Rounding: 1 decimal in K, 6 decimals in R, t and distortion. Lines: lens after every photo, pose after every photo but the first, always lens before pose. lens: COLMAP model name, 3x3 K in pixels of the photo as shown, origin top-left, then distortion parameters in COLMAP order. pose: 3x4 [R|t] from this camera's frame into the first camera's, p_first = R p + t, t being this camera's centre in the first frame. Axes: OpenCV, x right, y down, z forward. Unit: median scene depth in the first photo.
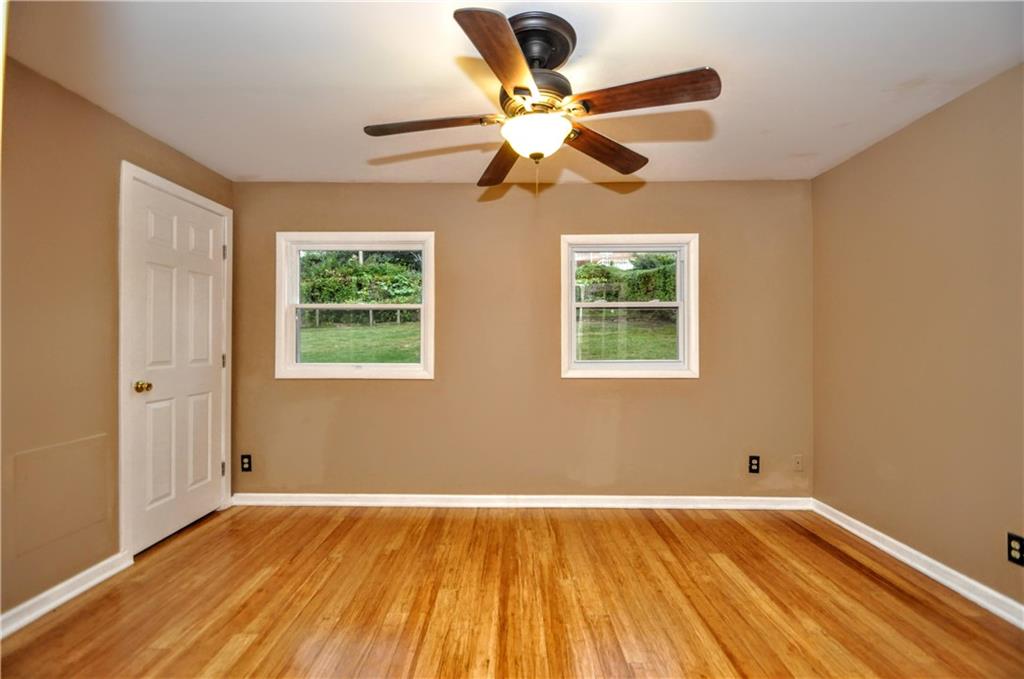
lens RADIAL K [[445.1, 0, 508.4], [0, 445.1, 339.6], [0, 0, 1]] dist [0.014573, -0.017210]
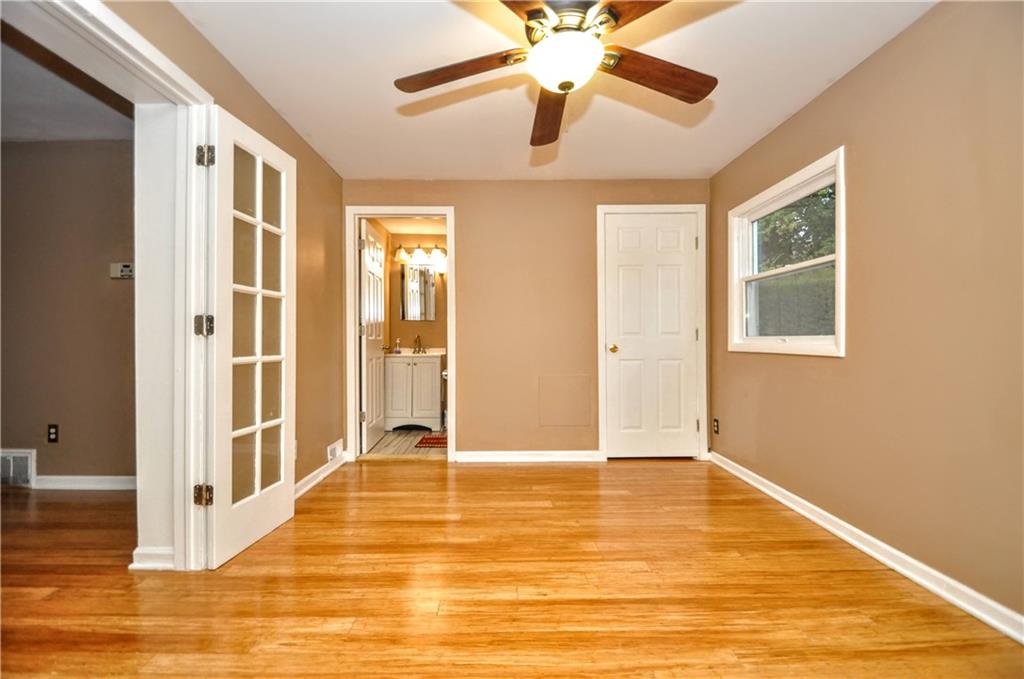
lens RADIAL K [[445.1, 0, 508.4], [0, 445.1, 339.6], [0, 0, 1]] dist [0.014573, -0.017210]
pose [[0.023558, -0.003993, -0.999714, 0.721517], [0.013460, 0.999903, -0.003677, 0.077688], [0.999632, -0.013370, 0.023609, 0.630148]]
